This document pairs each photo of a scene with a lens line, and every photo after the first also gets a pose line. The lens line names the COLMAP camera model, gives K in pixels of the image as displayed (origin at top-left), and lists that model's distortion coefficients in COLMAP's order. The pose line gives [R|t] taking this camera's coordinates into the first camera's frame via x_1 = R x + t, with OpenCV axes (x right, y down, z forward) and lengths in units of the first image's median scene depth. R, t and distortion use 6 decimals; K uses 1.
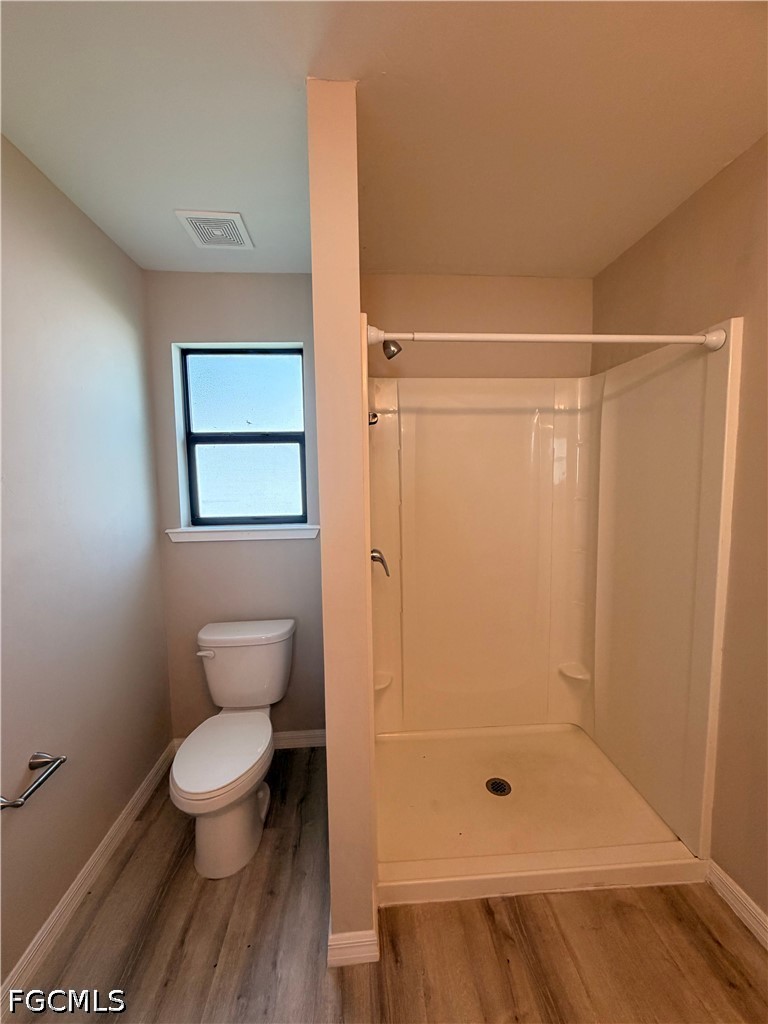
lens RADIAL K [[409.3, 0, 385.7], [0, 409.3, 511.6], [0, 0, 1]] dist [0.002569, -0.000209]
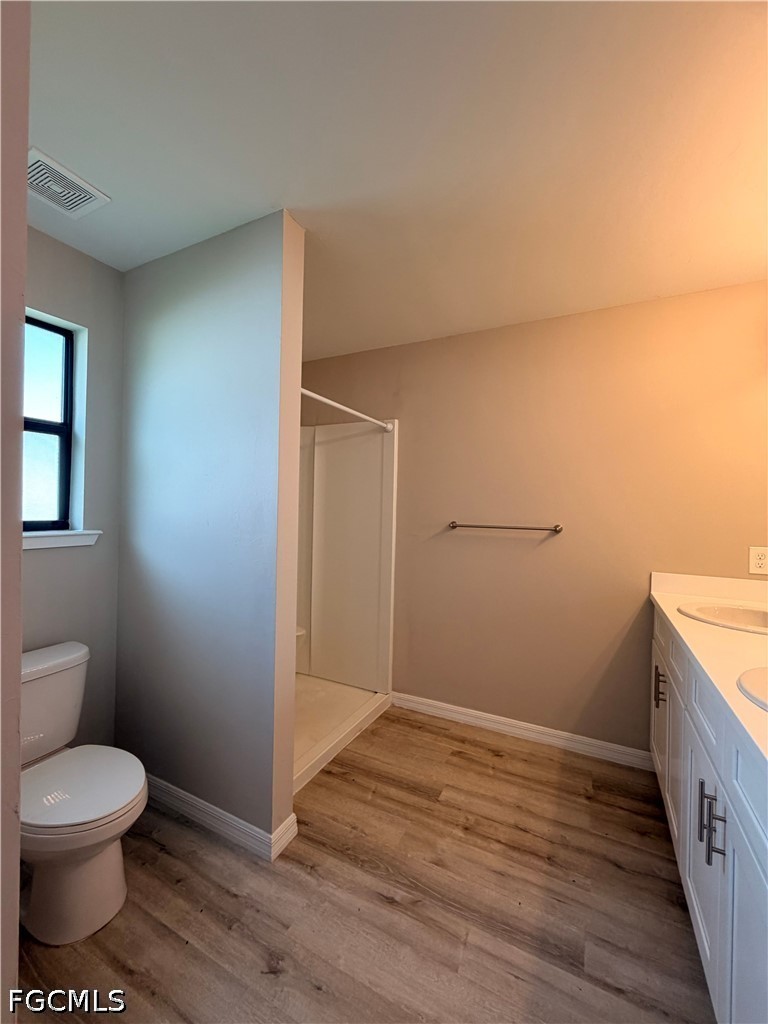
lens RADIAL K [[409.3, 0, 383.5], [0, 409.3, 513.8], [0, 0, 1]] dist [0.002569, -0.000209]
pose [[0.512839, 0.013308, 0.858382, -0.805259], [0.049410, 0.997765, -0.044989, 0.090398], [-0.857062, 0.065485, 0.511035, -0.003508]]
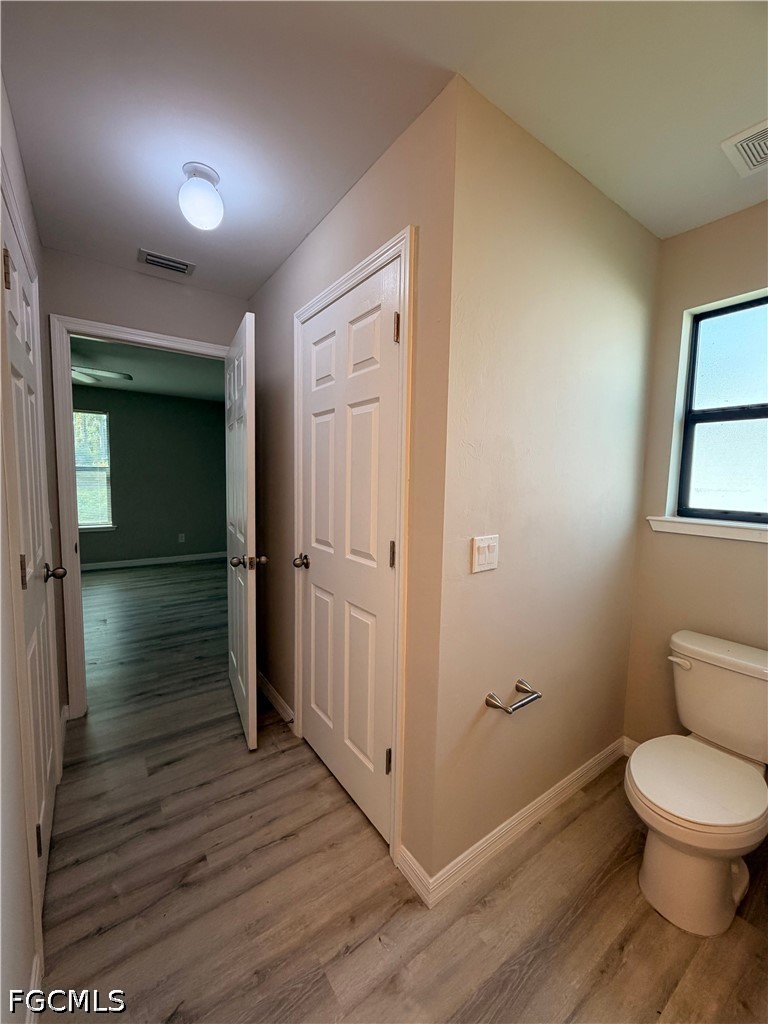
lens RADIAL K [[409.3, 0, 388.2], [0, 409.3, 511.1], [0, 0, 1]] dist [0.002569, -0.000209]
pose [[0.521203, 0.099930, -0.847562, -0.065258], [-0.104820, 0.993098, 0.052630, 0.057986], [0.846972, 0.061410, 0.528080, -0.000418]]
